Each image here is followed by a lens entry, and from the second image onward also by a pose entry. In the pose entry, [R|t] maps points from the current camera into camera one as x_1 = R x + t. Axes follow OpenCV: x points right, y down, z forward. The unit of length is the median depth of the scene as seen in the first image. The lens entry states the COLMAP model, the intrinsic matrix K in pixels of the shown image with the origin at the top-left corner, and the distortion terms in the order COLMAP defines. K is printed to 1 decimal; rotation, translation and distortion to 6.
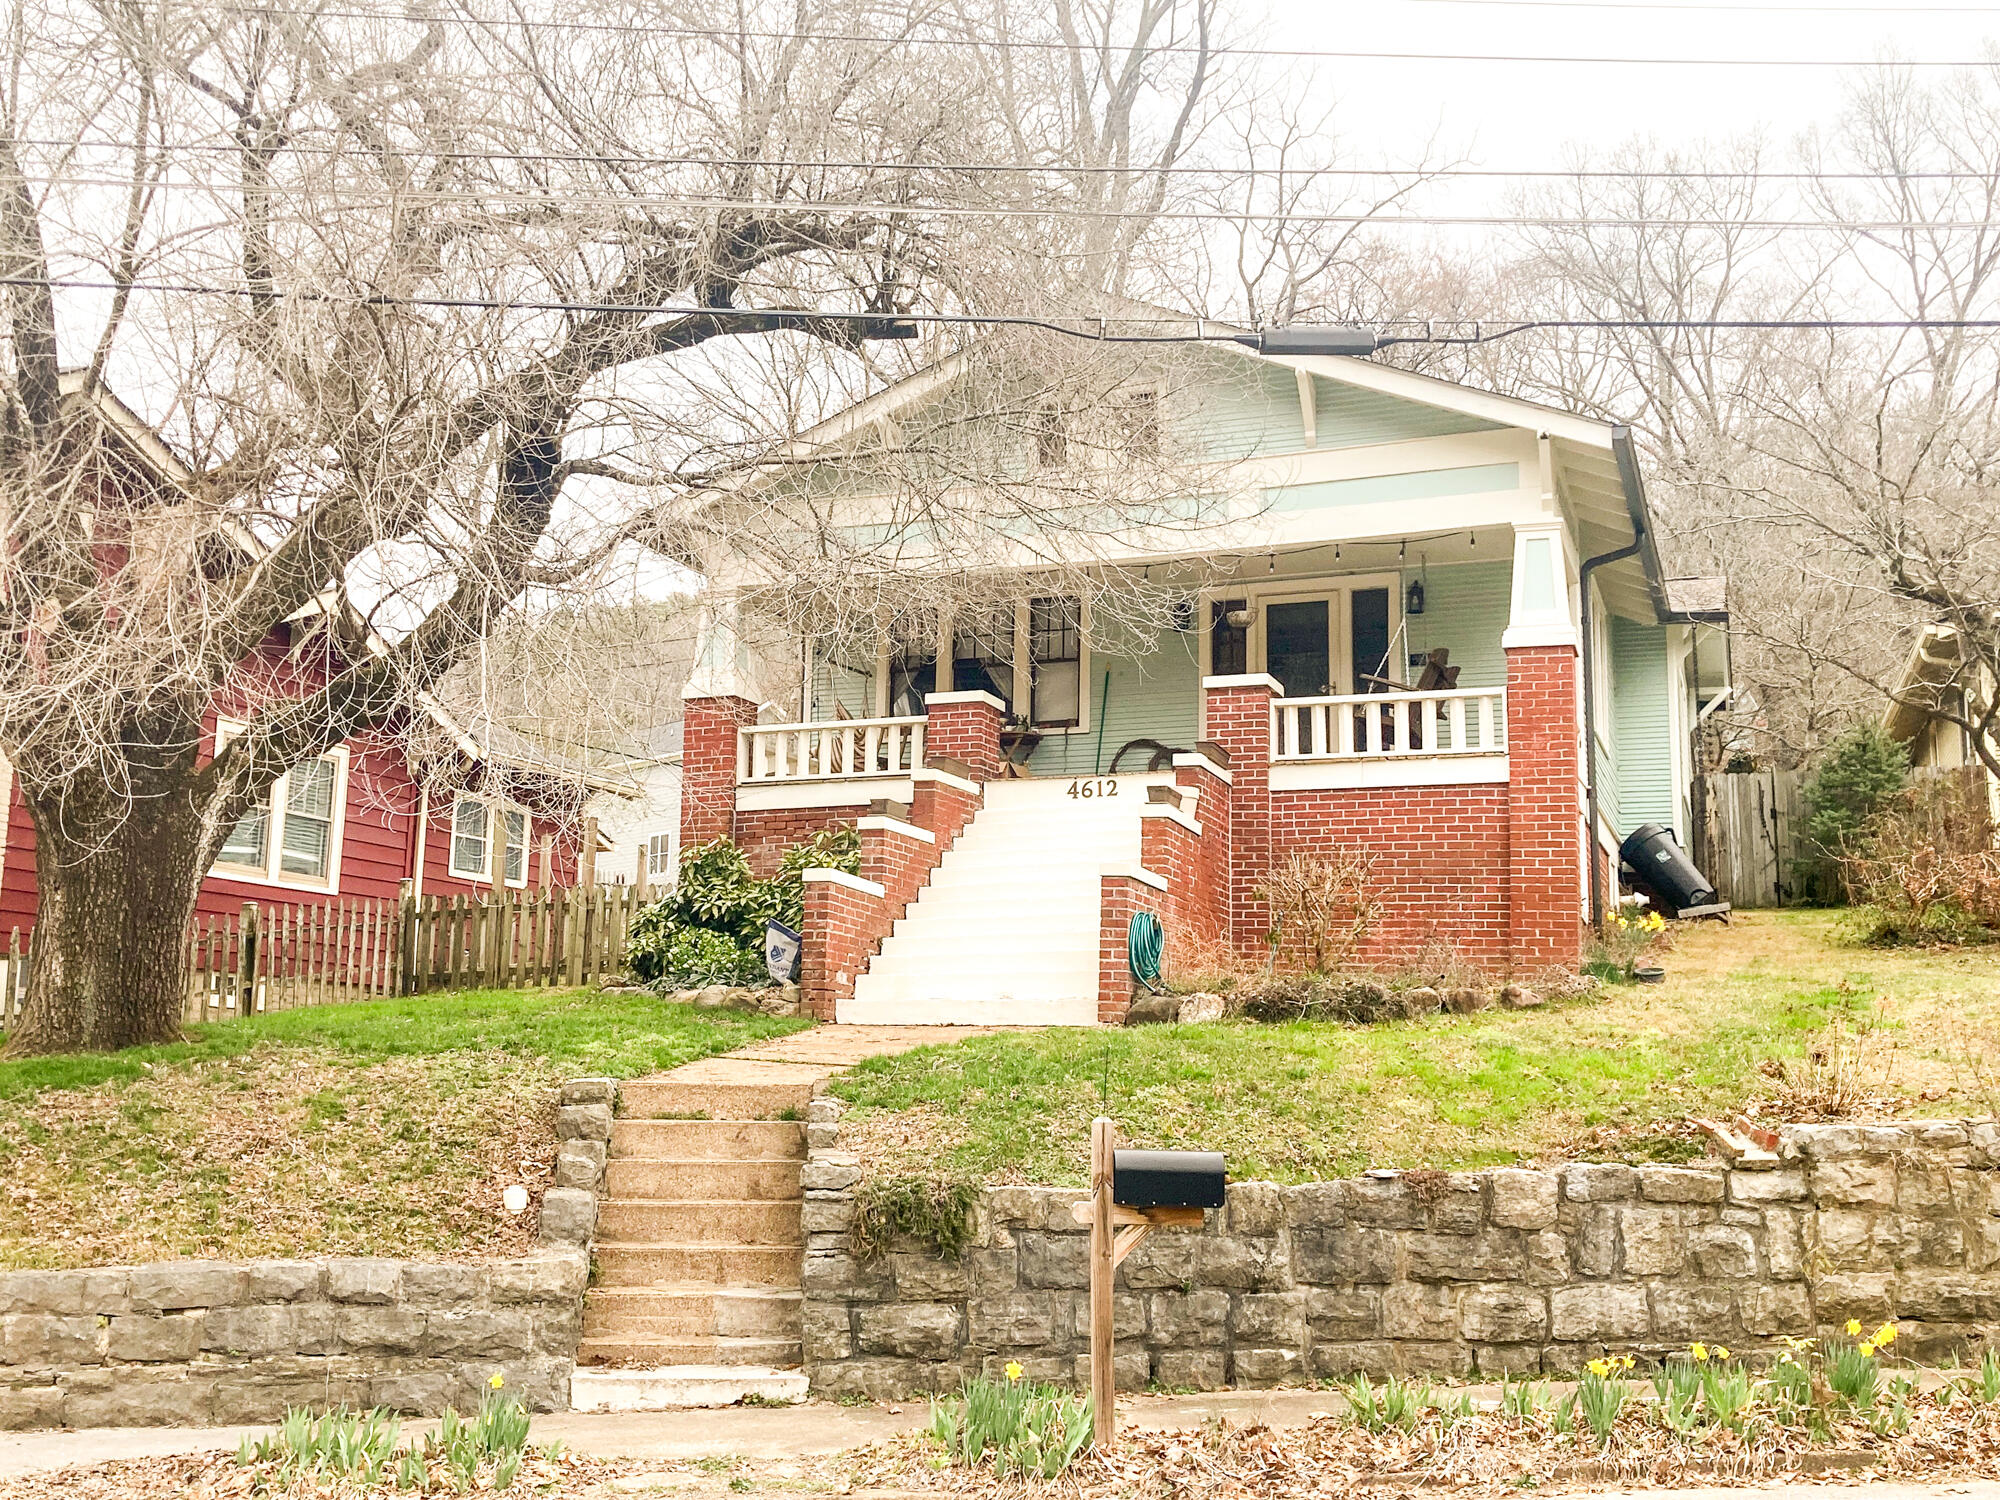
lens RADIAL K [[2185.3, 0, 1004.4], [0, 2185.3, 609.0], [0, 0, 1]] dist [0.123404, -0.424108]
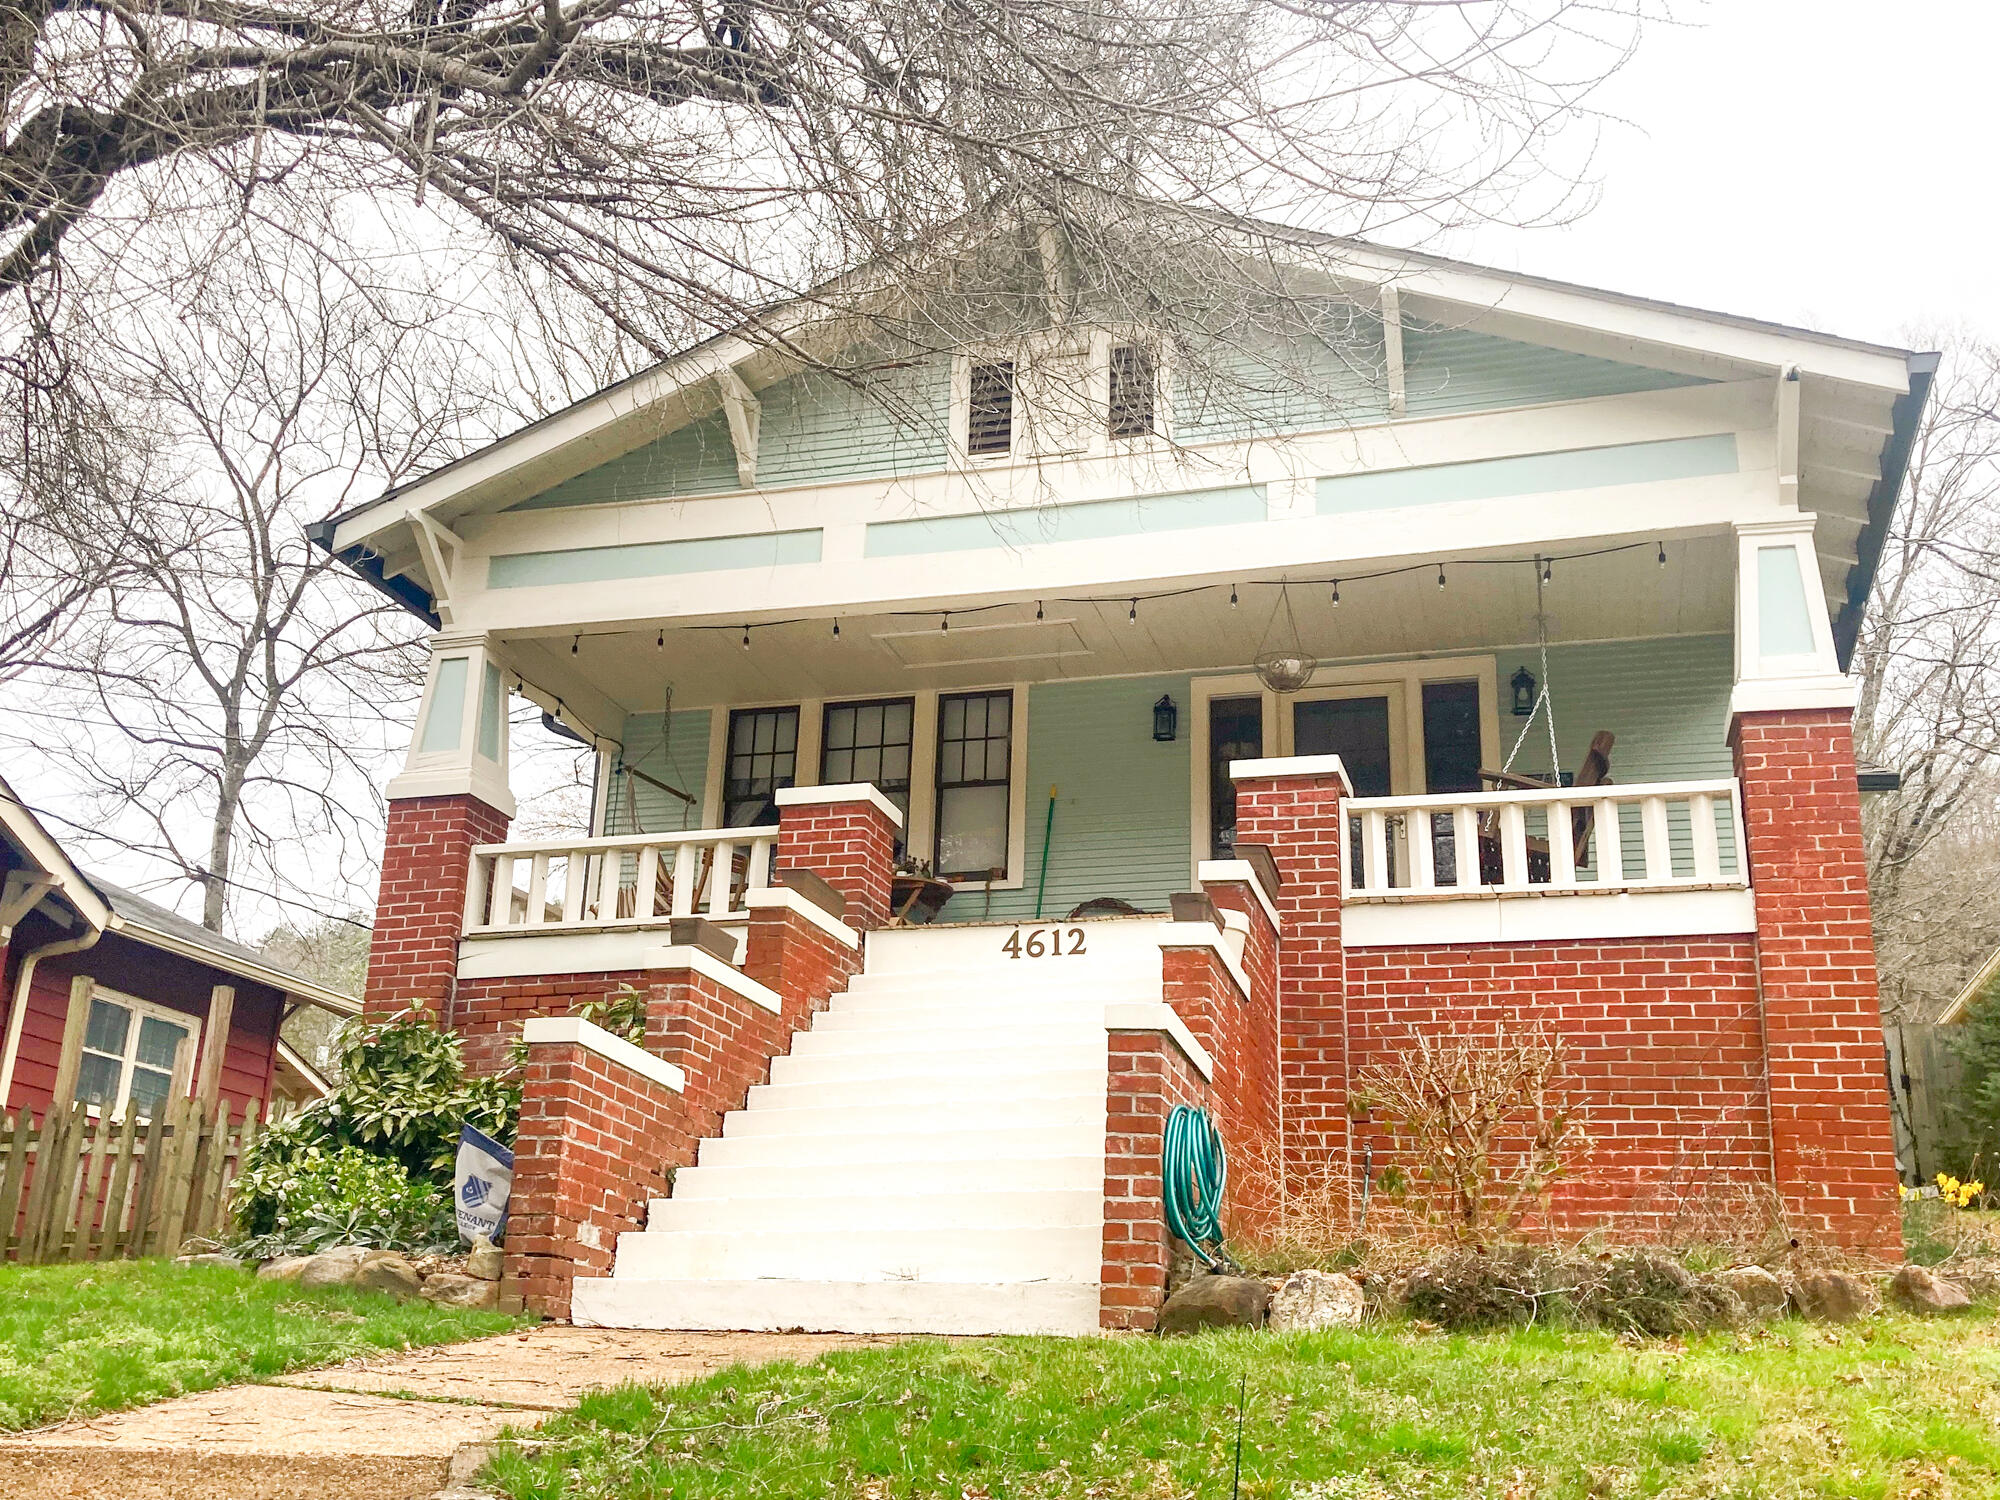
lens RADIAL K [[2185.3, 0, 1004.4], [0, 2185.3, 609.0], [0, 0, 1]] dist [0.123404, -0.424108]
pose [[0.997377, 0.039203, 0.060846, -0.012237], [-0.029892, 0.988682, -0.147018, 0.084453], [-0.065921, 0.144814, 0.987261, 0.405124]]
